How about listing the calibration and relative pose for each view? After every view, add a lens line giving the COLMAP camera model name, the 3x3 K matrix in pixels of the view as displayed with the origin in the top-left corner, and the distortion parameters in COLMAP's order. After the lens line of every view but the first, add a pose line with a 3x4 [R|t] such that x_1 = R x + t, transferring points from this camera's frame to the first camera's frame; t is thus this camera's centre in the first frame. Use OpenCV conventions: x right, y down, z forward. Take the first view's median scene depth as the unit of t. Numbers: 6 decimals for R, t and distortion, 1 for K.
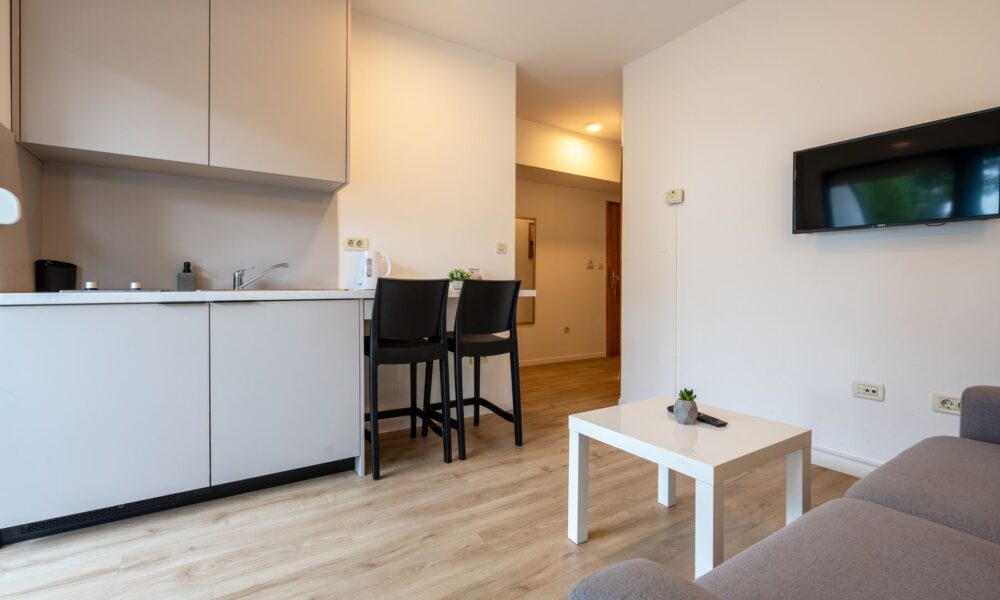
lens RADIAL K [[442.8, 0, 500.2], [0, 442.8, 290.6], [0, 0, 1]] dist [0.000165, 0.000067]
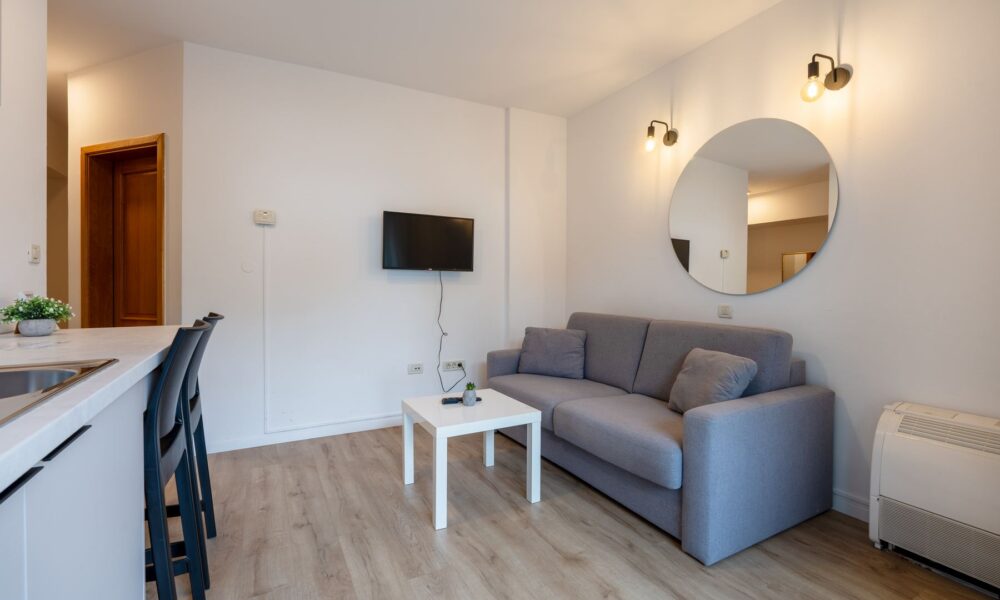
lens RADIAL K [[442.8, 0, 500.2], [0, 442.8, 290.6], [0, 0, 1]] dist [0.000165, 0.000067]
pose [[0.080511, -0.012582, 0.996674, -0.822109], [0.009091, 0.999888, 0.011888, -0.081080], [-0.996712, 0.008103, 0.080617, 0.585792]]
